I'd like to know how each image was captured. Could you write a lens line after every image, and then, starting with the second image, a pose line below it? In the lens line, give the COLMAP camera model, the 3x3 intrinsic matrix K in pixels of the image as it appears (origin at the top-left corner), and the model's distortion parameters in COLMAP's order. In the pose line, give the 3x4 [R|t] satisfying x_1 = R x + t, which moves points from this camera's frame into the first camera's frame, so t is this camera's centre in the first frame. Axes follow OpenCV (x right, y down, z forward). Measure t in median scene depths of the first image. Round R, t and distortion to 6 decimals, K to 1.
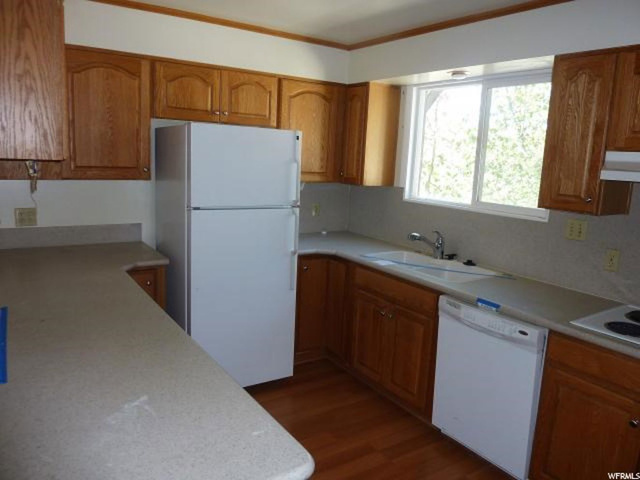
lens RADIAL K [[487.4, 0, 323.9], [0, 487.4, 237.2], [0, 0, 1]] dist [-0.028052, -0.005903]
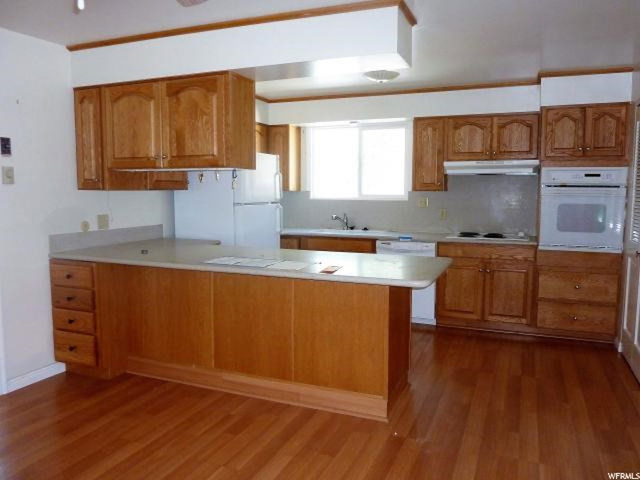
lens RADIAL K [[487.4, 0, 323.9], [0, 487.4, 237.2], [0, 0, 1]] dist [-0.028052, -0.005903]
pose [[0.833152, -0.099864, 0.543953, -0.798270], [0.131055, 0.991198, -0.018759, 0.096999], [-0.537291, 0.086917, 0.838906, -0.394059]]
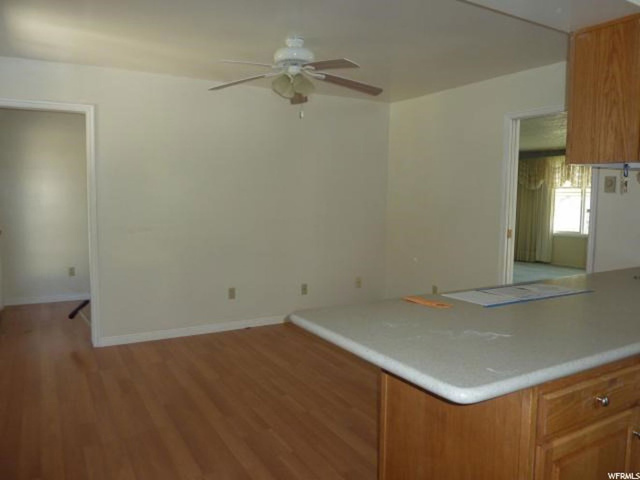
lens RADIAL K [[487.4, 0, 323.9], [0, 487.4, 237.2], [0, 0, 1]] dist [-0.028052, -0.005903]
pose [[-0.060613, 0.031278, -0.997671, 0.344522], [-0.180841, 0.982624, 0.041794, 0.052227], [0.981643, 0.182953, -0.053904, 0.239224]]
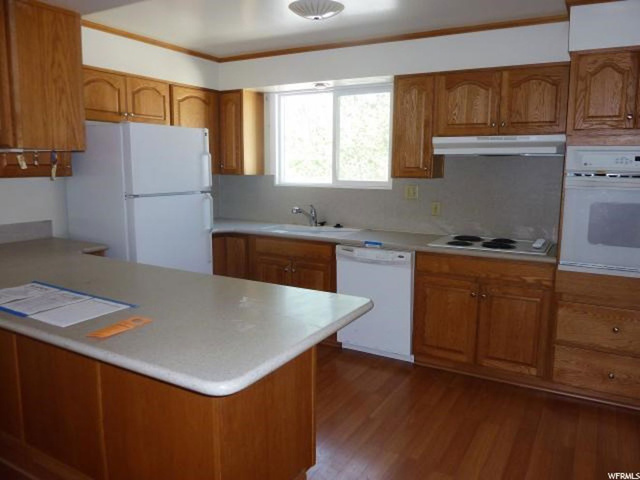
lens RADIAL K [[487.4, 0, 323.9], [0, 487.4, 237.2], [0, 0, 1]] dist [-0.028052, -0.005903]
pose [[0.896983, -0.105000, 0.429414, -0.324630], [0.109356, 0.993895, 0.014598, 0.061538], [-0.428325, 0.033865, 0.902990, -0.201513]]
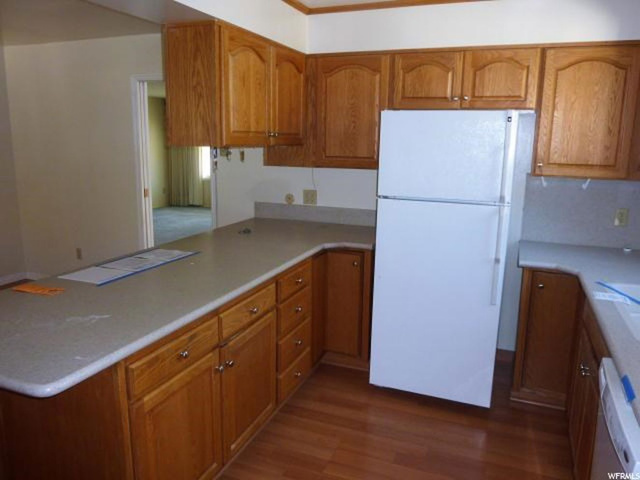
lens RADIAL K [[487.4, 0, 323.9], [0, 487.4, 237.2], [0, 0, 1]] dist [-0.028052, -0.005903]
pose [[0.564167, 0.123534, -0.816367, 0.436070], [-0.127454, 0.989922, 0.061718, -0.020335], [0.815764, 0.069230, 0.574227, 0.289440]]
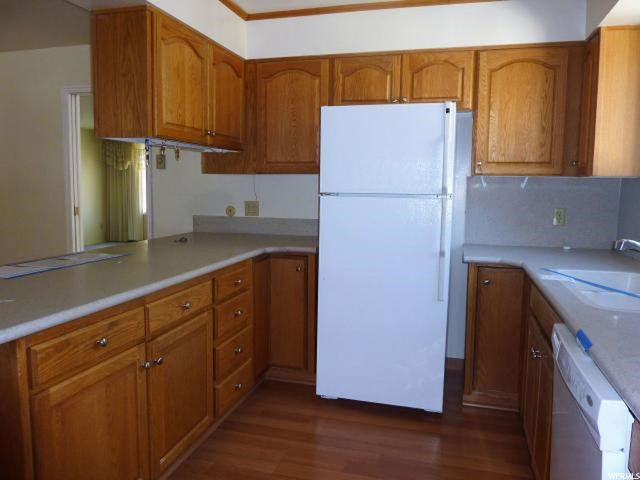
lens RADIAL K [[487.4, 0, 323.9], [0, 487.4, 237.2], [0, 0, 1]] dist [-0.028052, -0.005903]
pose [[0.650196, 0.039078, -0.758761, 0.418850], [-0.108742, 0.993181, -0.042031, 0.059536], [0.751945, 0.109837, 0.650011, 0.328011]]
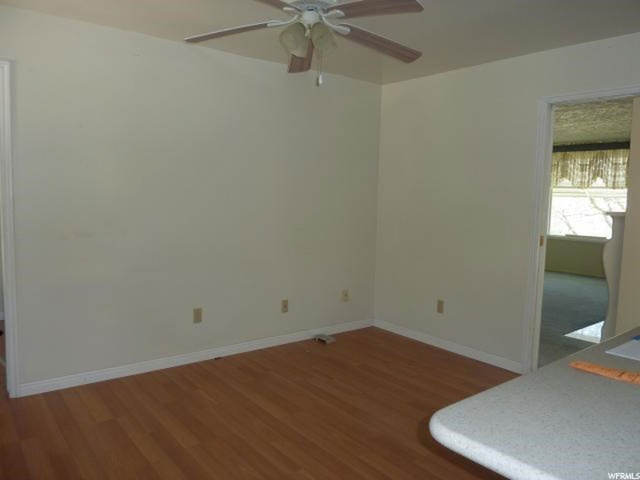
lens RADIAL K [[487.4, 0, 323.9], [0, 487.4, 237.2], [0, 0, 1]] dist [-0.028052, -0.005903]
pose [[0.081992, 0.039507, -0.995850, 0.052100], [-0.186561, 0.982160, 0.023604, 0.066451], [0.979016, 0.183852, 0.087900, 0.068567]]
